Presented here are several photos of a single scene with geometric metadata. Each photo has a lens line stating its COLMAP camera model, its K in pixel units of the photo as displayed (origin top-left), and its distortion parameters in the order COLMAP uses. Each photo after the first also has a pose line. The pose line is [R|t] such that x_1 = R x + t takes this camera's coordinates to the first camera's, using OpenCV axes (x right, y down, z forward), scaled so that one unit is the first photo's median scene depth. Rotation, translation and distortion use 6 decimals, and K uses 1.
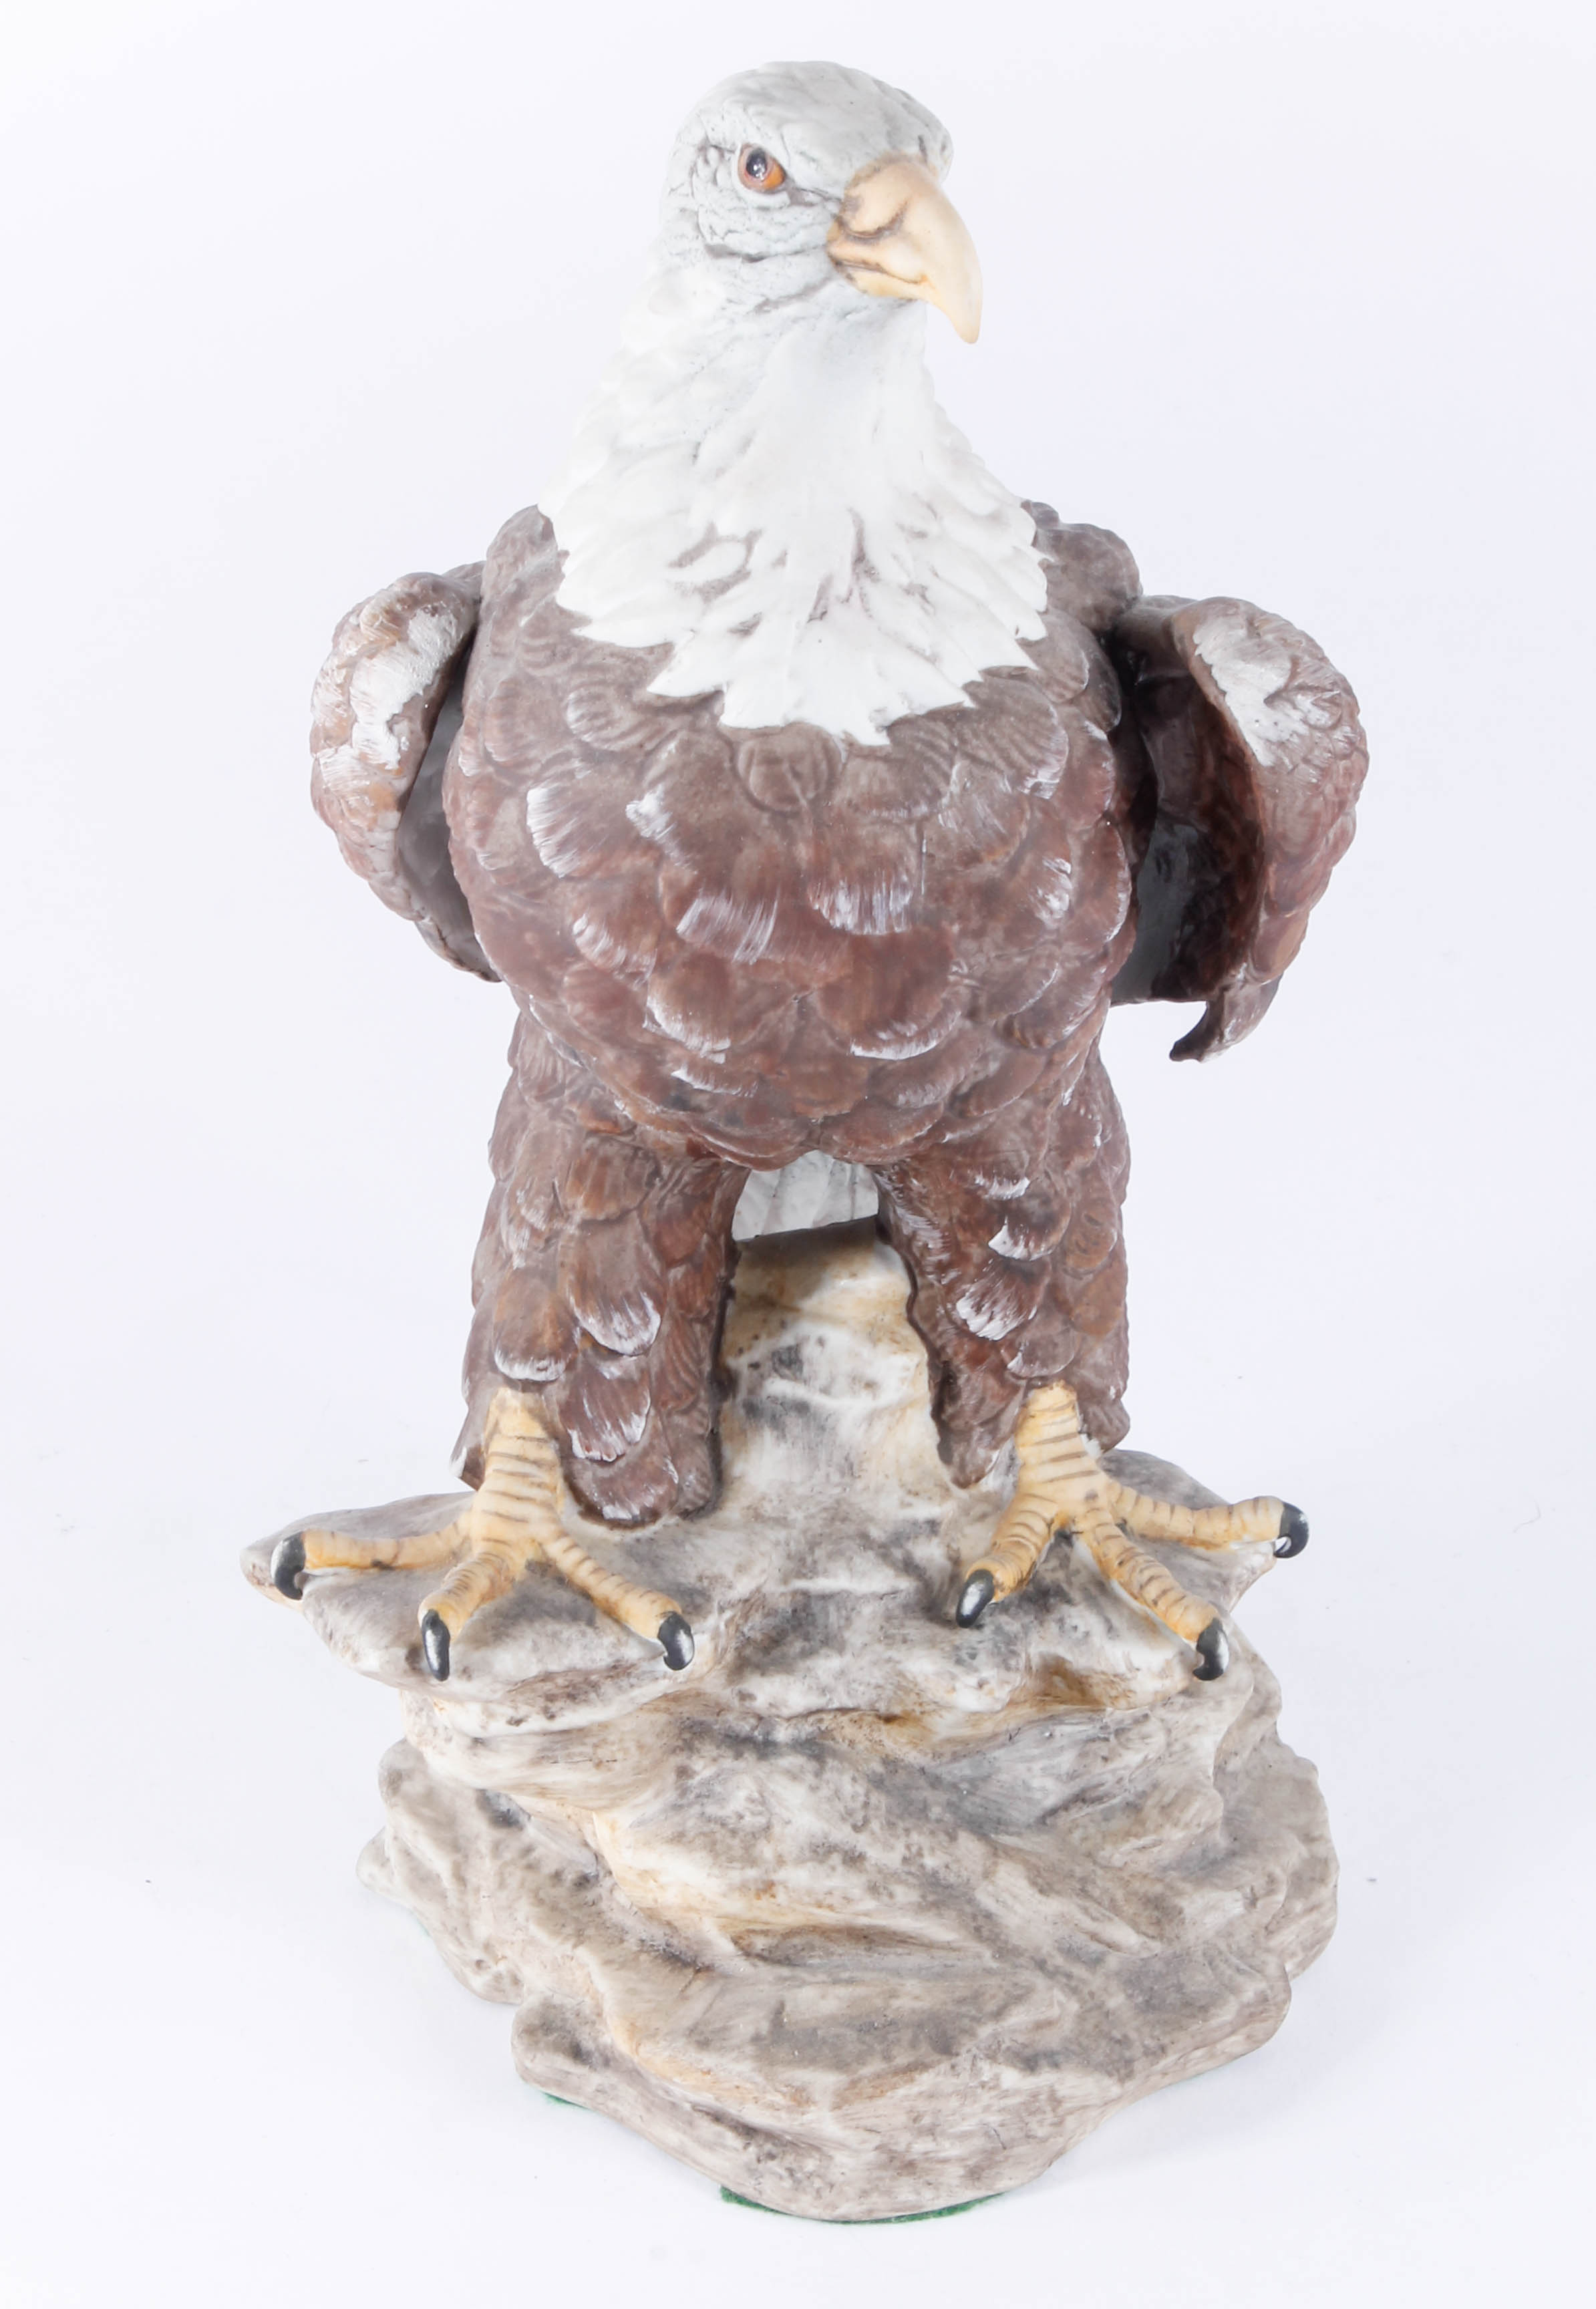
lens RADIAL K [[6445.7, 0, 798.0], [0, 6445.7, 1154.5], [0, 0, 1]] dist [0.104368, -0.459526]
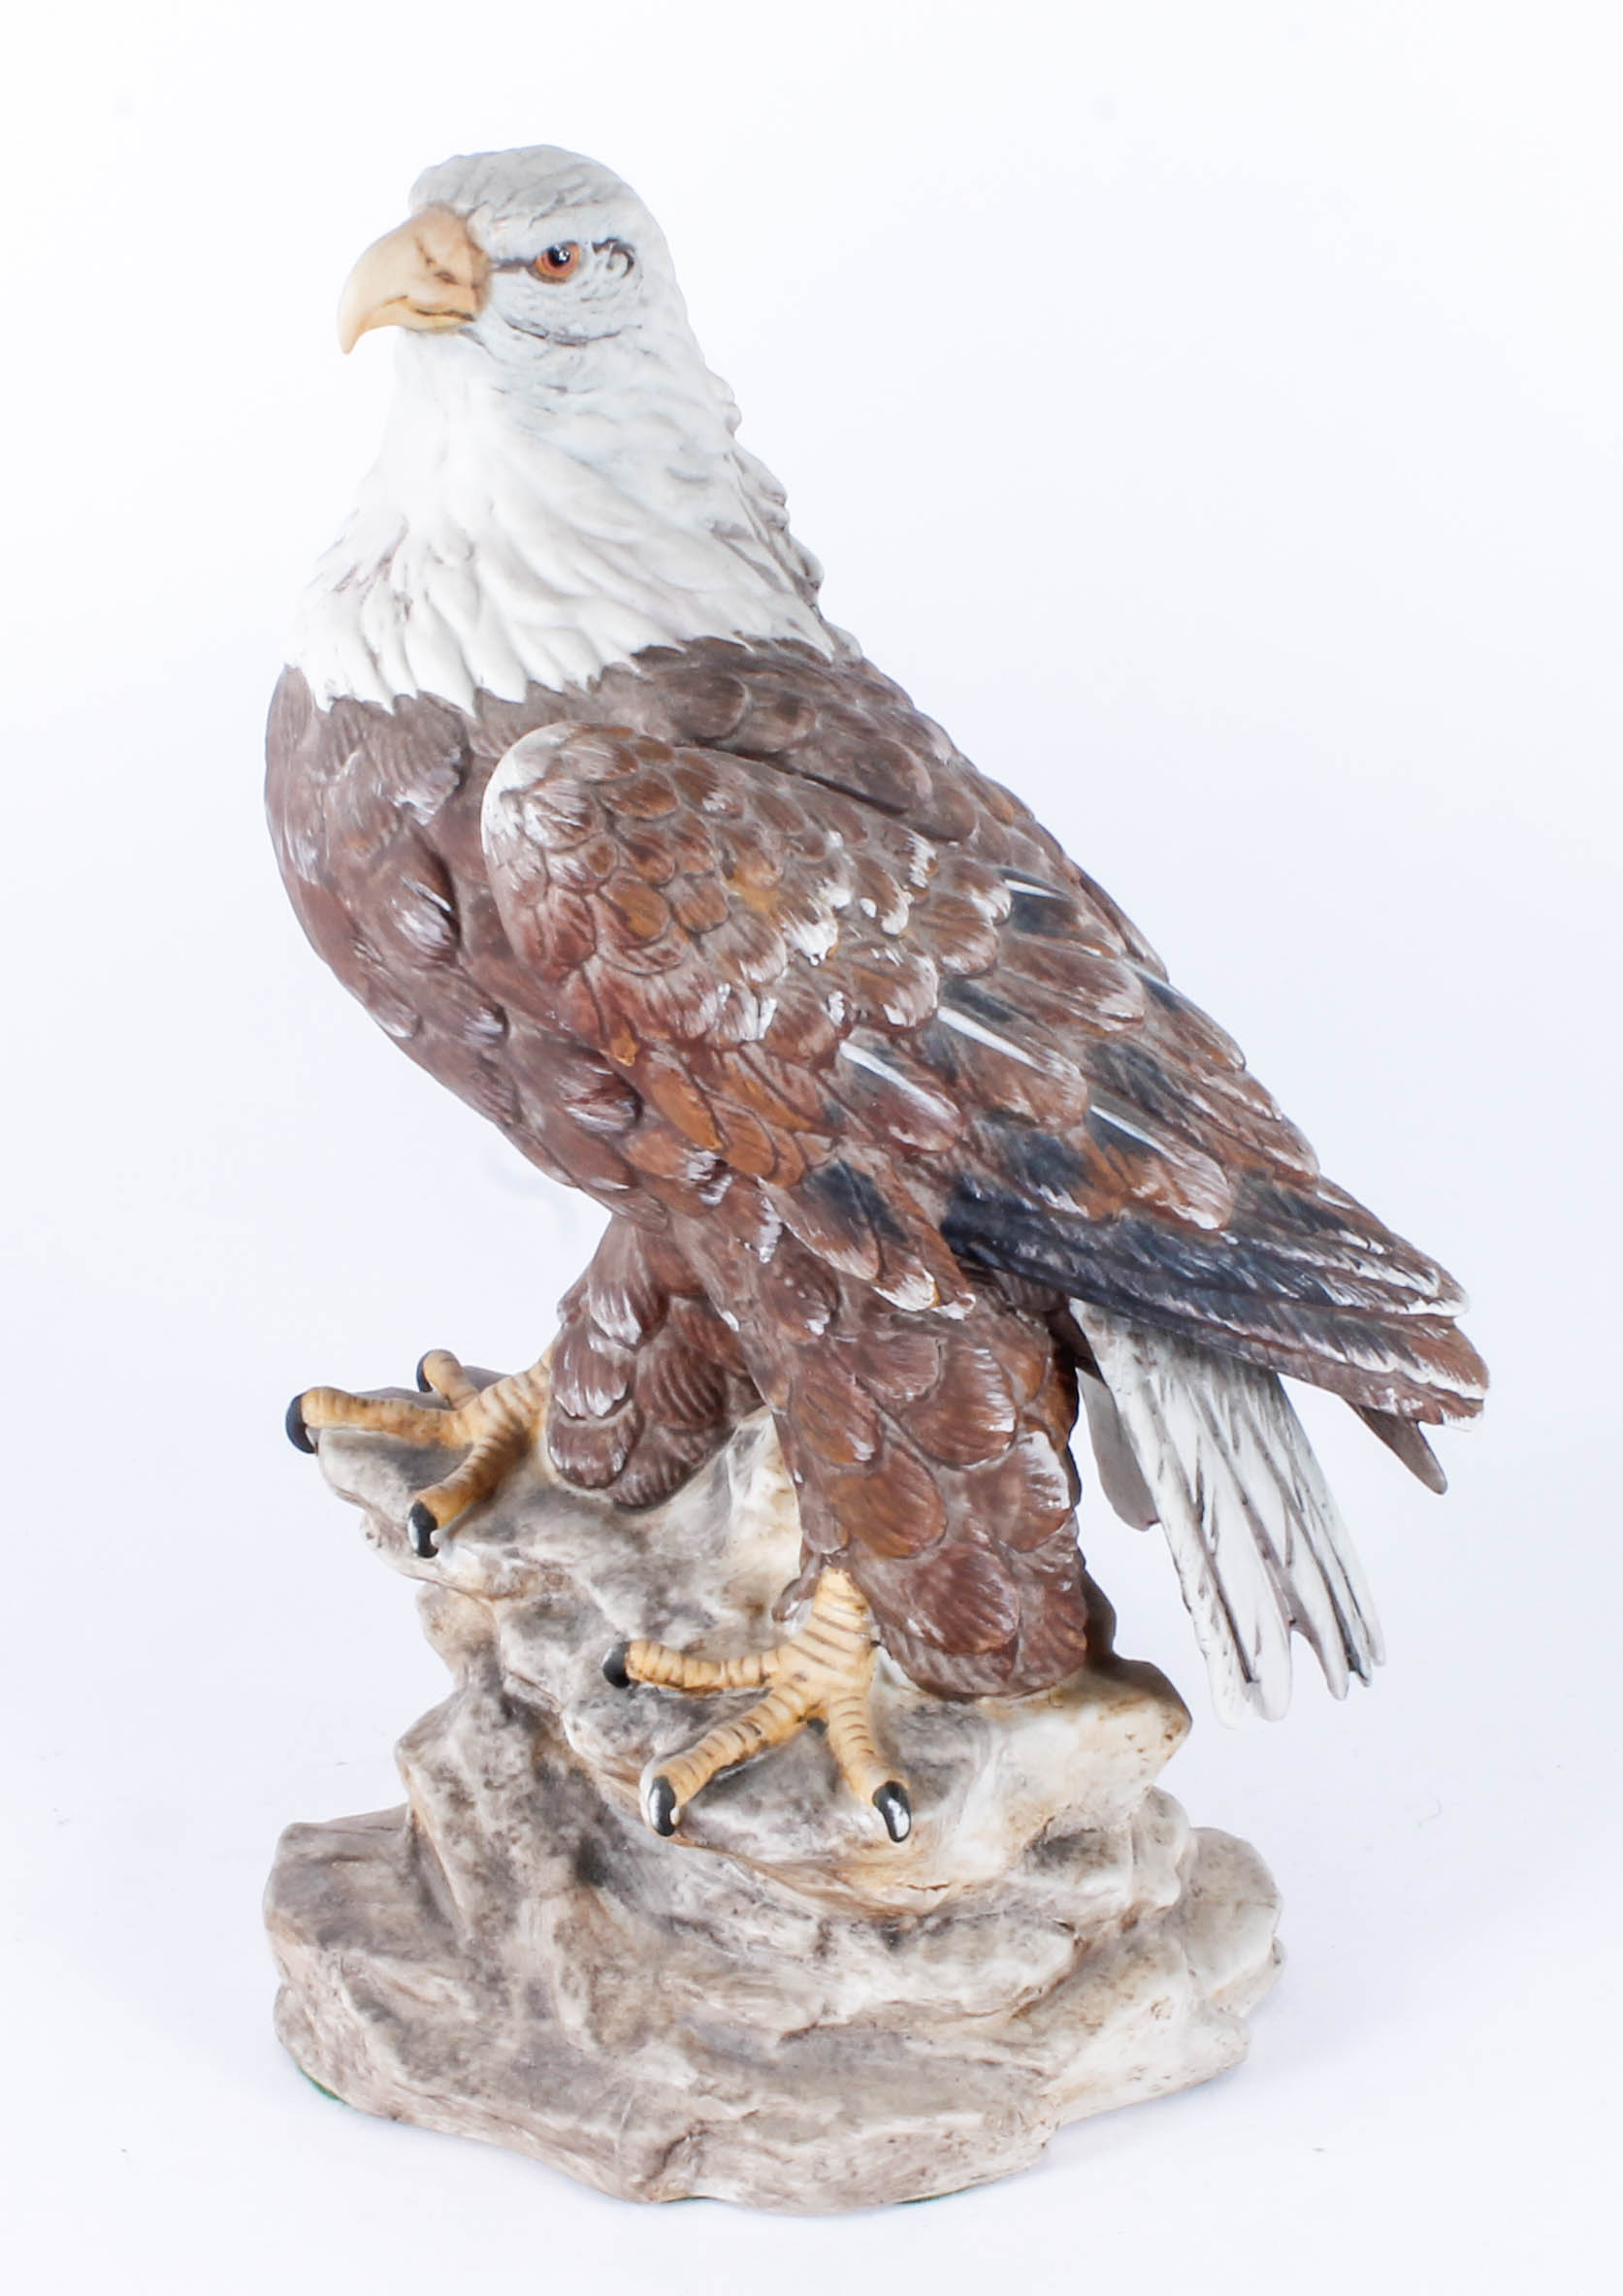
lens RADIAL K [[4393.9, 0, 725.6], [0, 4393.9, 1250.8], [0, 0, 1]] dist [-0.136859, 0.135655]
pose [[0.283639, 0.352183, -0.891917, 0.747997], [-0.445050, 0.872222, 0.202876, -0.167477], [0.849400, 0.339404, 0.404135, 0.779075]]
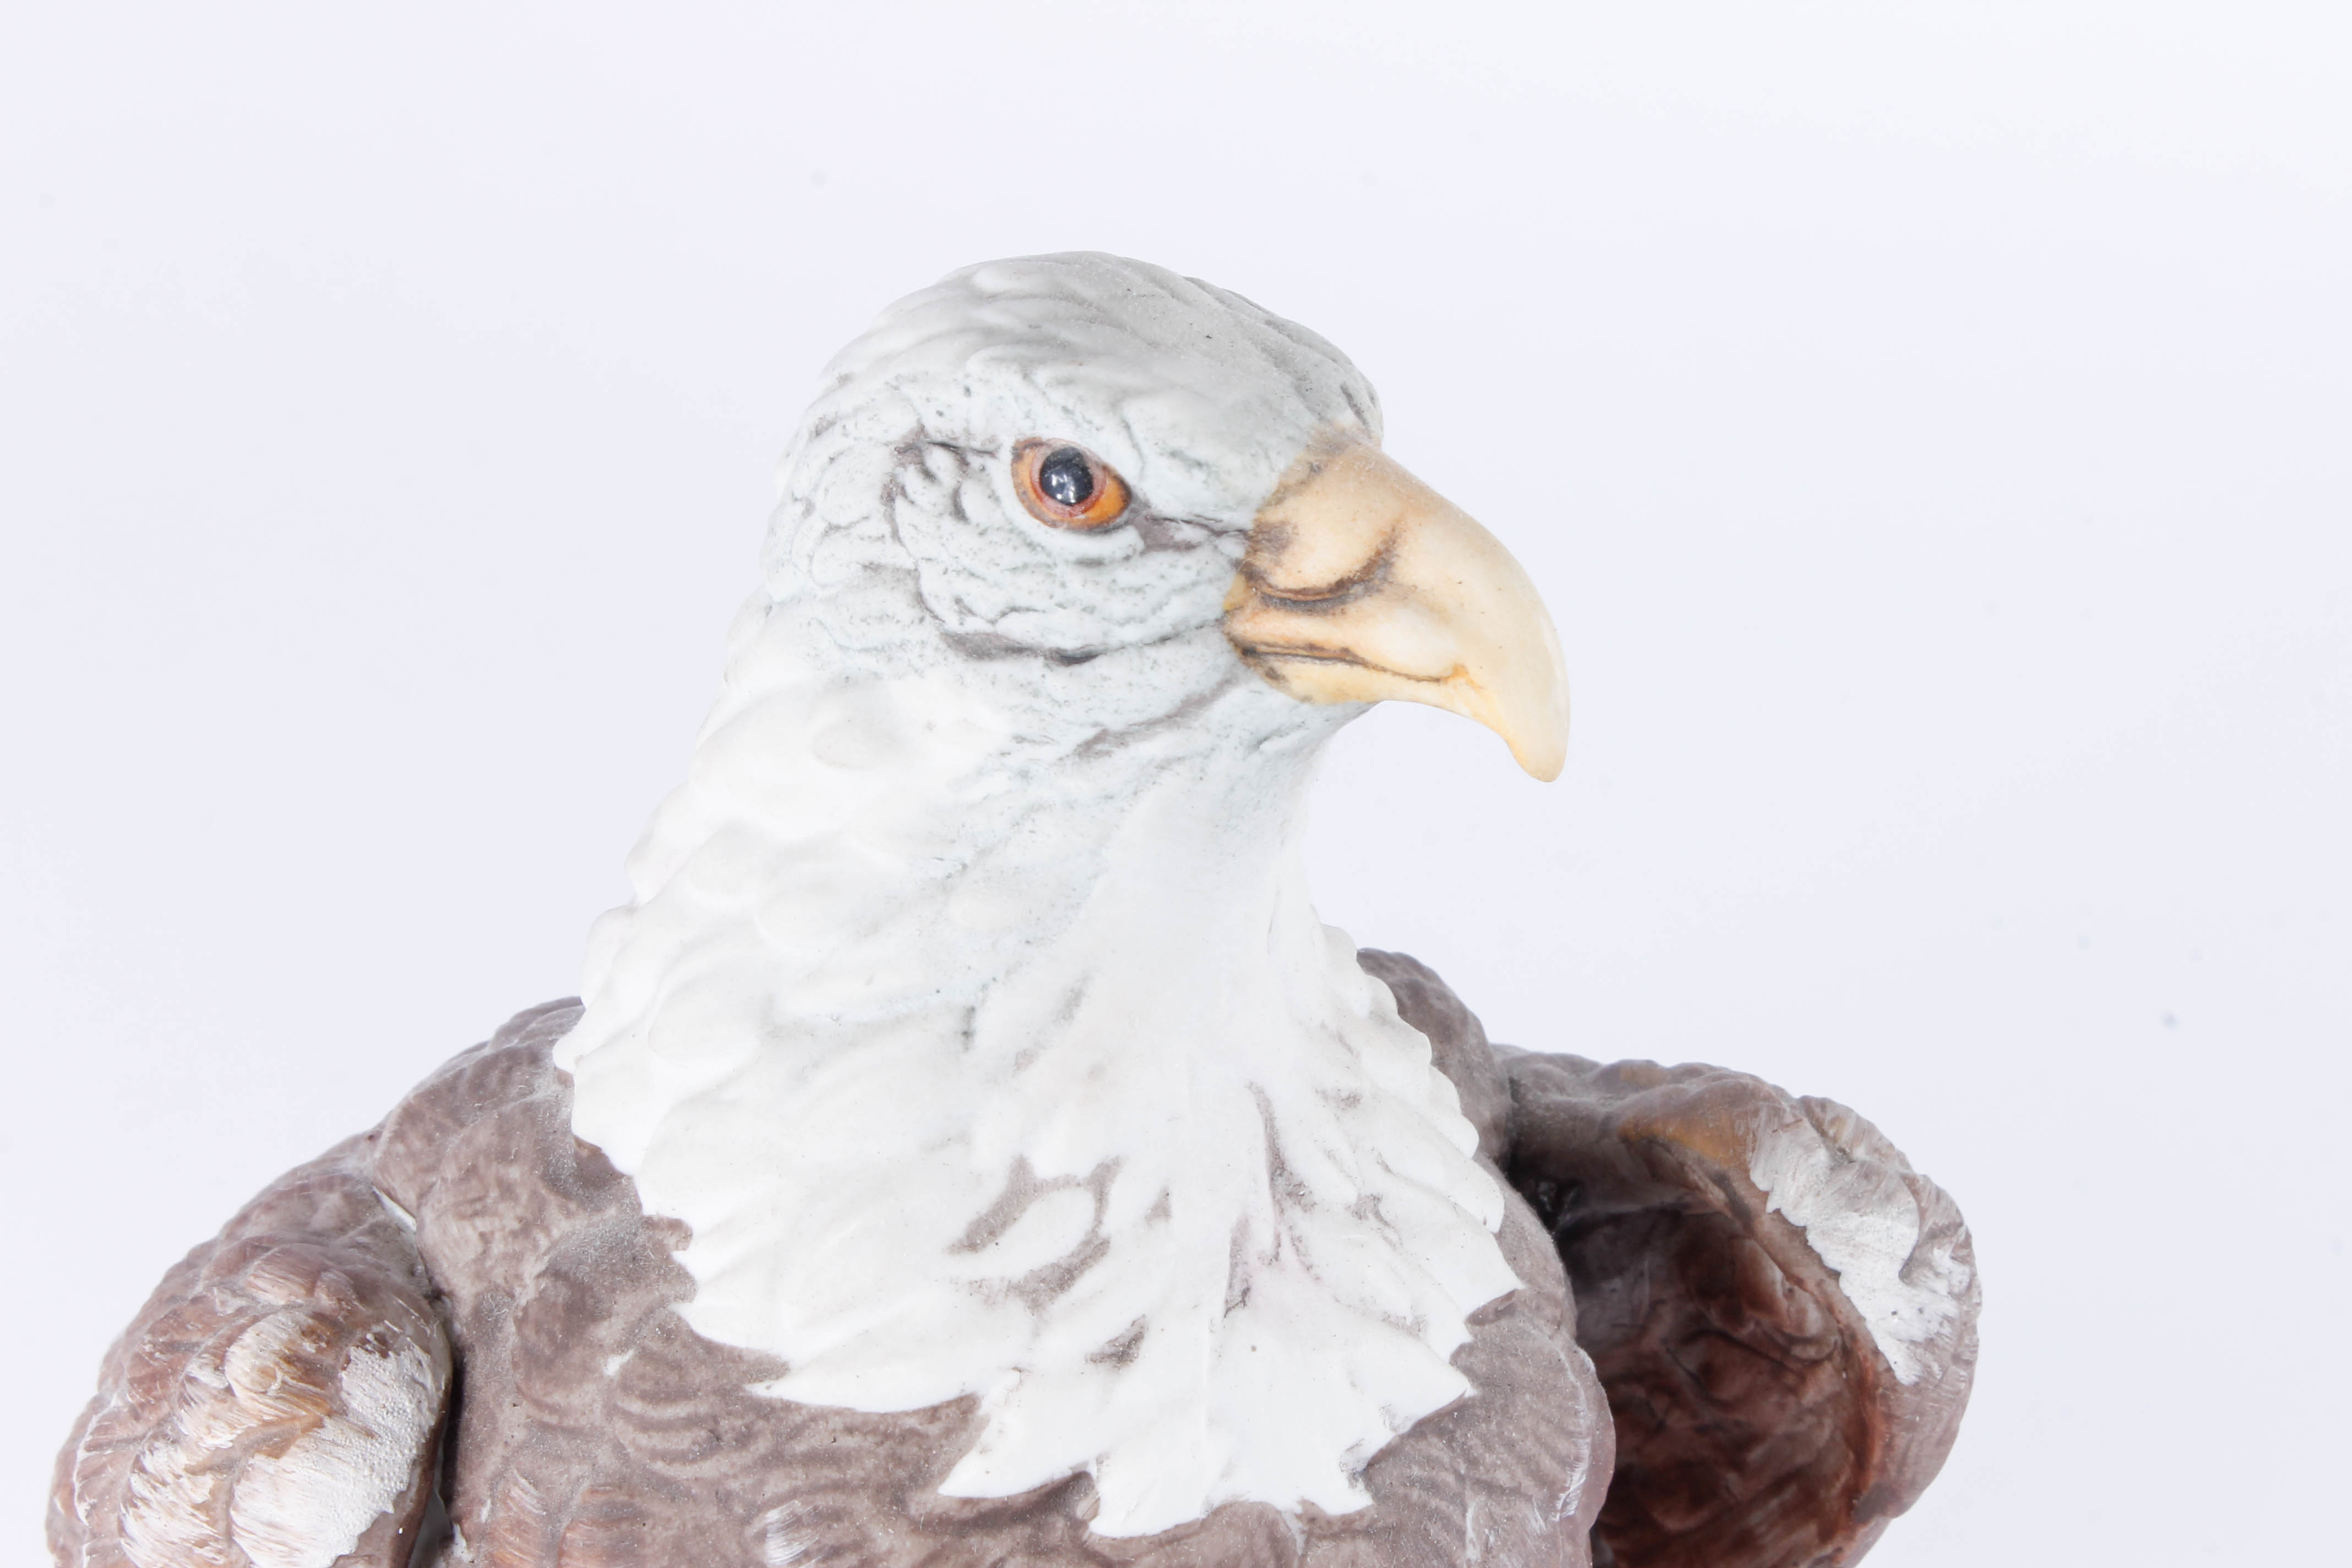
lens RADIAL K [[5452.5, 0, 1177.8], [0, 5452.5, 855.4], [0, 0, 1]] dist [0.067217, 0.289728]
pose [[0.923251, -0.146768, 0.355059, -0.153295], [0.137792, 0.989168, 0.050590, -0.141565], [-0.358638, 0.002217, 0.933474, 0.580895]]
